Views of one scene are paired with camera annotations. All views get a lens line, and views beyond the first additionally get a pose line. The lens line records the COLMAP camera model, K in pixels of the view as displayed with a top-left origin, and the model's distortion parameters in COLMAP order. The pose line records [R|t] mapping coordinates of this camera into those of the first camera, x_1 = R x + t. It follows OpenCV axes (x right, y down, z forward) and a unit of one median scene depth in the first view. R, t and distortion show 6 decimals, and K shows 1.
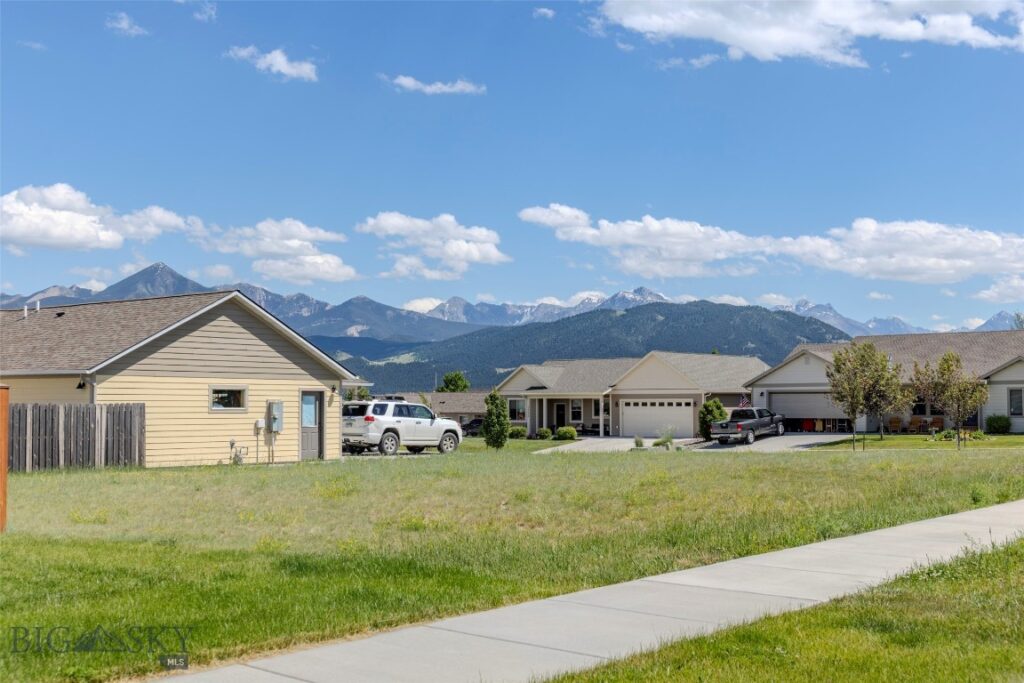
lens RADIAL K [[1295.6, 0, 537.5], [0, 1295.6, 337.2], [0, 0, 1]] dist [0.016343, 0.000000]
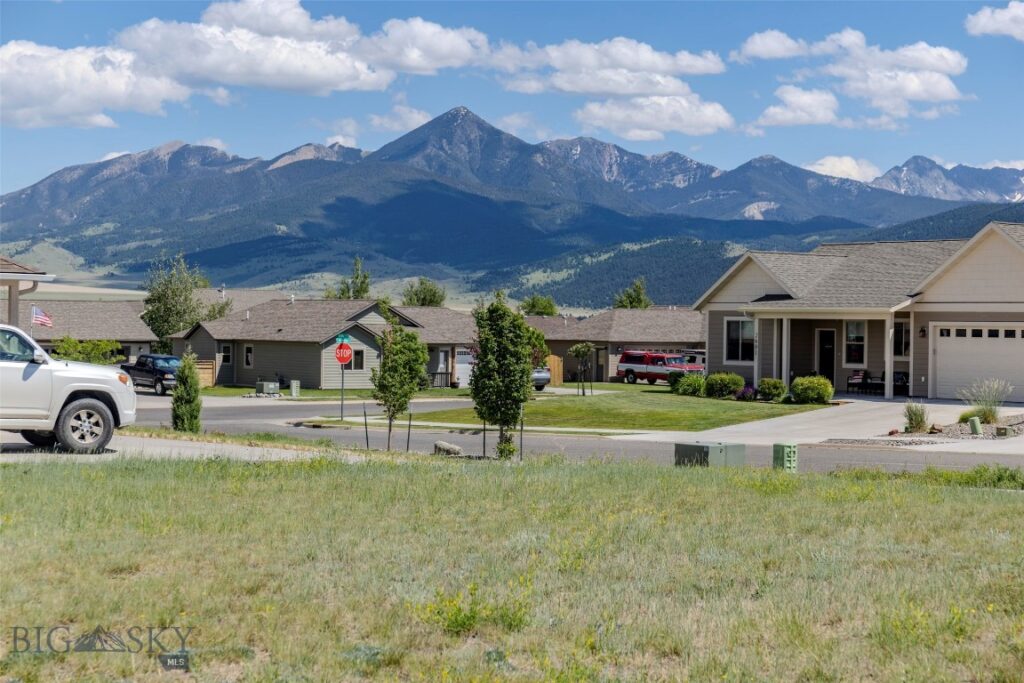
lens RADIAL K [[1972.8, 0, 530.8], [0, 1972.8, 338.1], [0, 0, 1]] dist [-0.060566, 0.000000]
pose [[0.963064, 0.016463, -0.268768, 0.135396], [-0.000789, 0.998298, 0.058322, 0.012431], [0.269270, -0.055956, 0.961438, 0.285441]]
